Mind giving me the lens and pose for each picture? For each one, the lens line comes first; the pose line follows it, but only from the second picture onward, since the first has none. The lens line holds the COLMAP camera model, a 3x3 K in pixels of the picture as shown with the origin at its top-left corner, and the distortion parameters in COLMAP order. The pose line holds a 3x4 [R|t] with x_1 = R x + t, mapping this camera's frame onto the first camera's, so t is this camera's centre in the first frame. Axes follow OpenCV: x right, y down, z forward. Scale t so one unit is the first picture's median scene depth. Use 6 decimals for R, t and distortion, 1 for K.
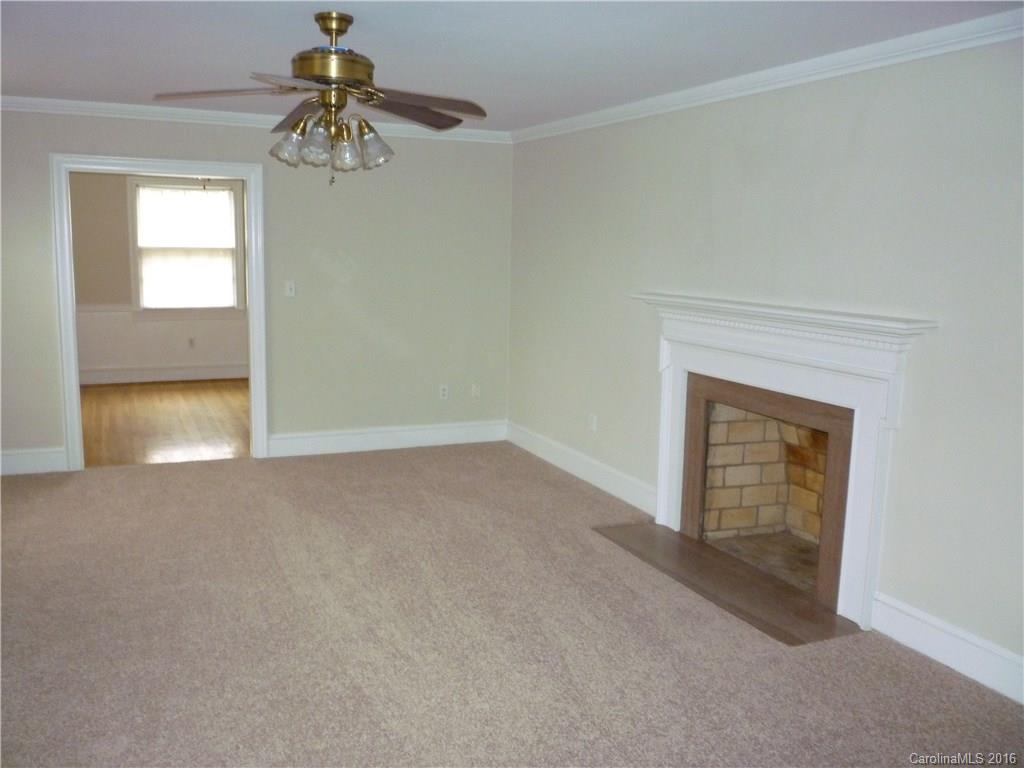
lens RADIAL K [[866.9, 0, 512.0], [0, 866.9, 384.0], [0, 0, 1]] dist [-0.072623, 0.025646]
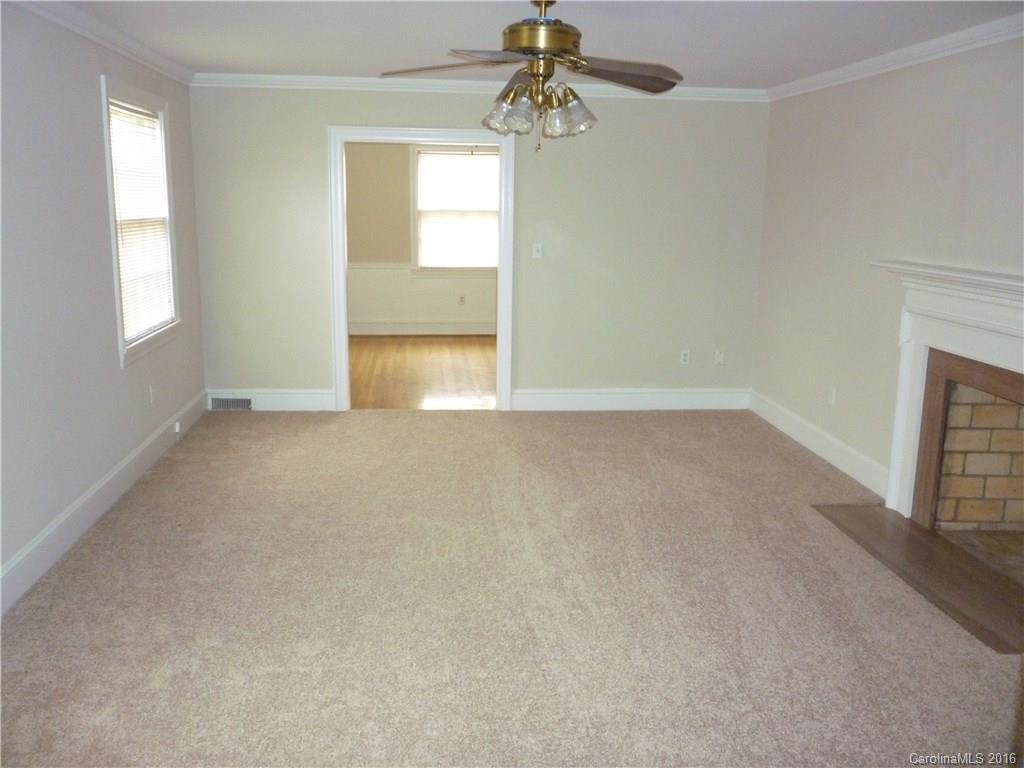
lens RADIAL K [[866.9, 0, 512.0], [0, 866.9, 384.0], [0, 0, 1]] dist [-0.072623, 0.025646]
pose [[0.945534, 0.057695, -0.320370, 0.100891], [-0.043974, 0.997785, 0.049904, -0.001195], [0.322539, -0.033098, 0.945977, -0.007410]]
